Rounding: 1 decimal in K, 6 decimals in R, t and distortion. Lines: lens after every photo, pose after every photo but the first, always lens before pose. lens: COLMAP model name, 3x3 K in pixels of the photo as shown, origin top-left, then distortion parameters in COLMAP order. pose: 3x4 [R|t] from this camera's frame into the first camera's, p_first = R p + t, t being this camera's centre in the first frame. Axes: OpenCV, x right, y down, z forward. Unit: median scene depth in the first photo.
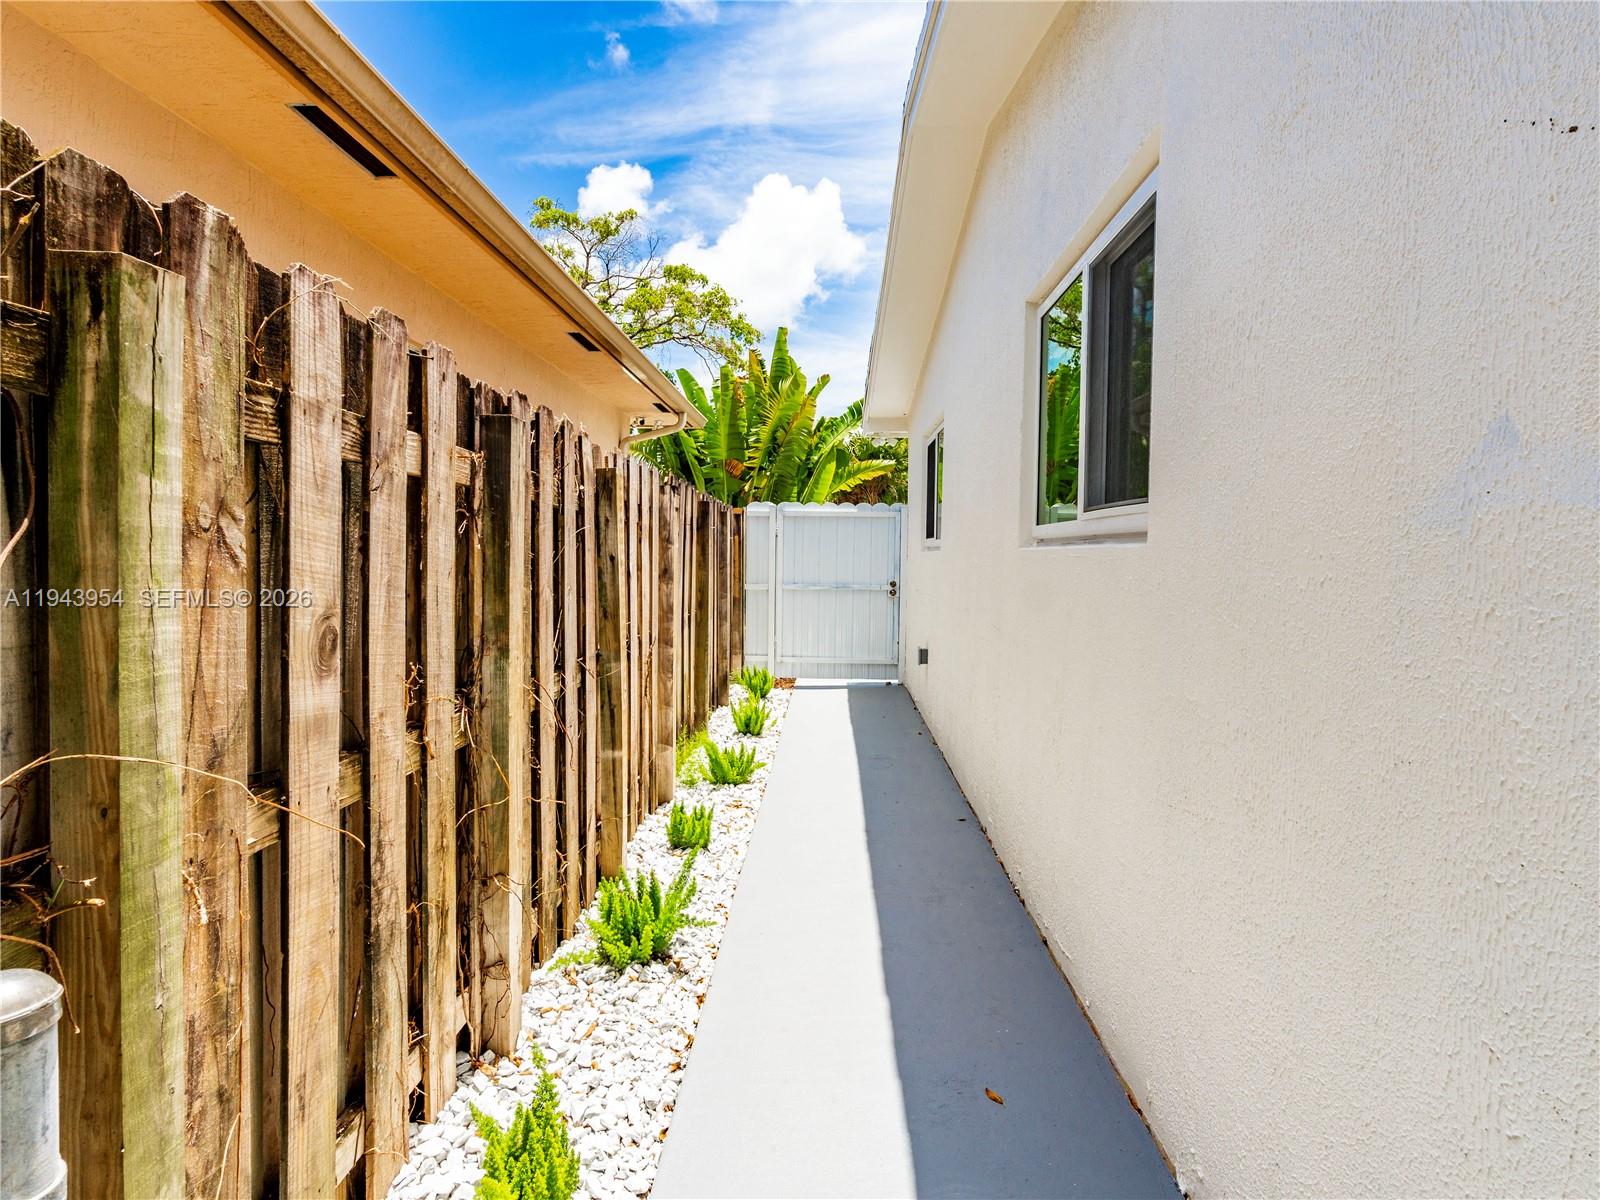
lens RADIAL K [[861.1, 0, 800.4], [0, 861.1, 607.6], [0, 0, 1]] dist [-0.002725, 0.000793]
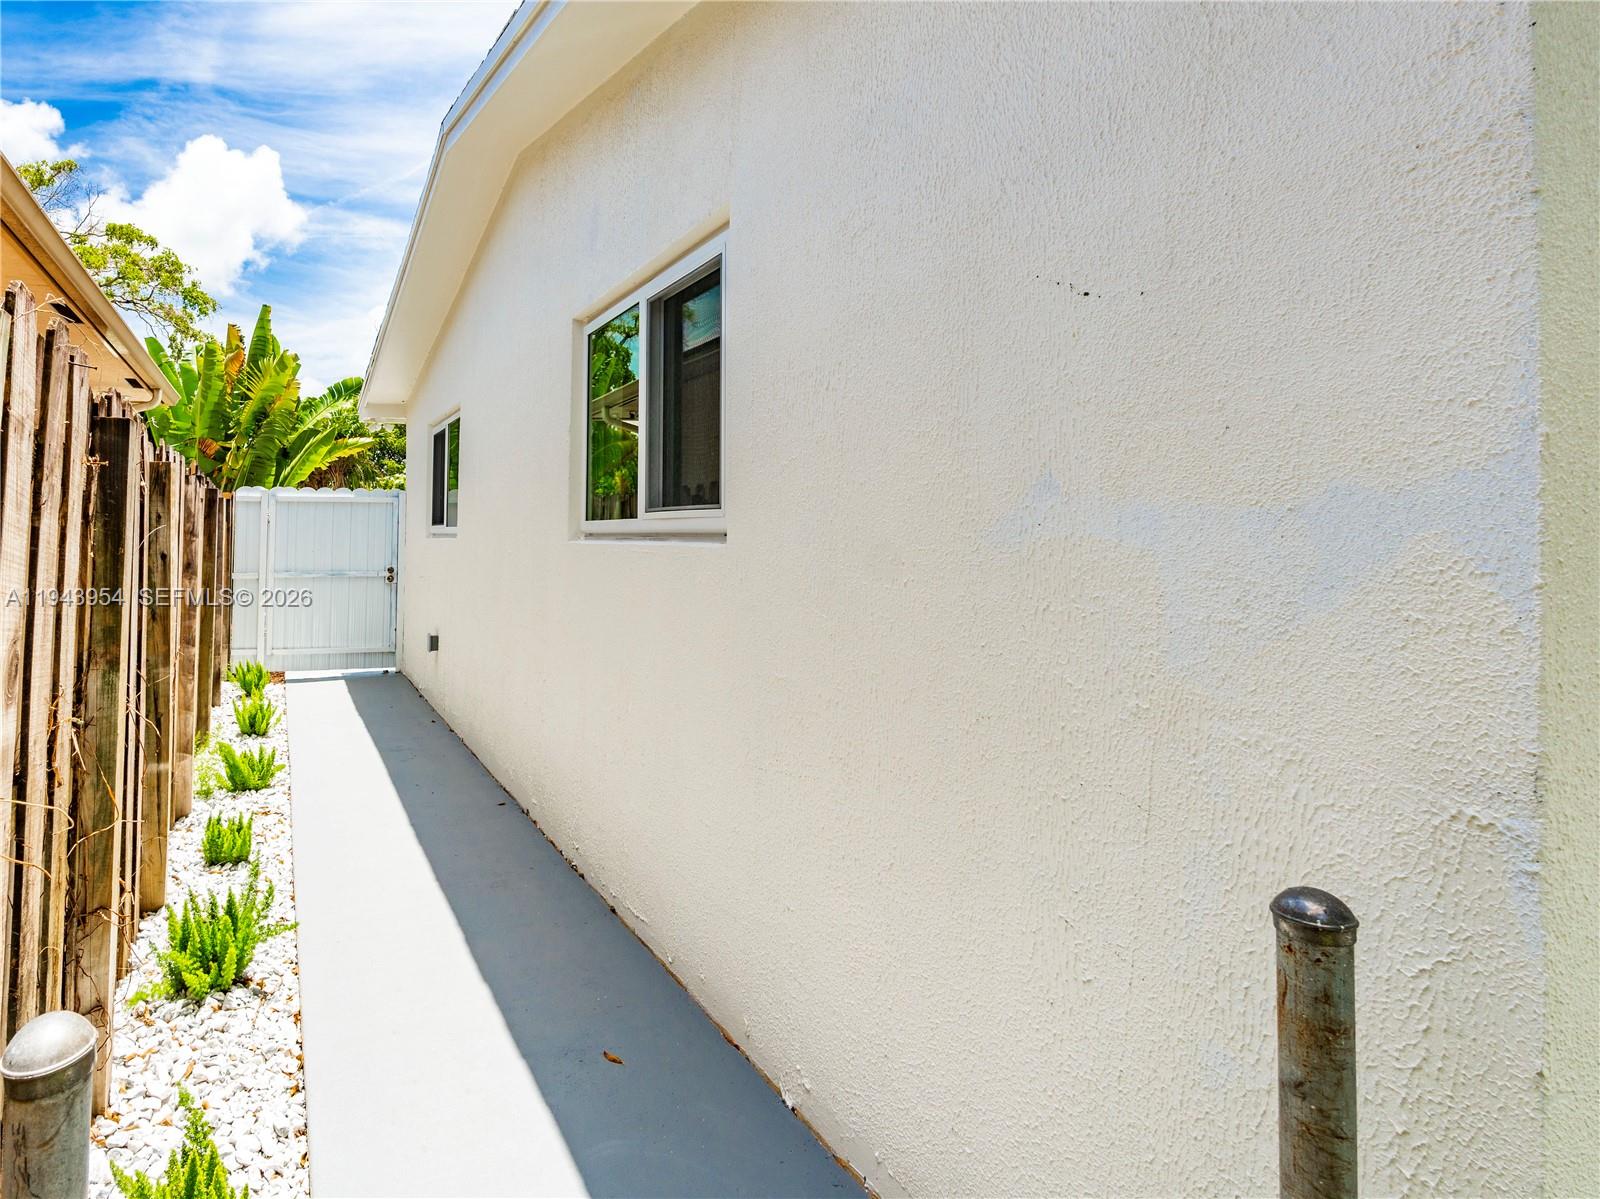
lens RADIAL K [[691.0, 0, 797.8], [0, 691.0, 568.7], [0, 0, 1]] dist [-0.001001, -0.000151]
pose [[0.954107, -0.004772, 0.299428, 0.269722], [0.026146, 0.997382, -0.067418, 0.031332], [-0.298323, 0.072153, 0.951734, 0.091447]]
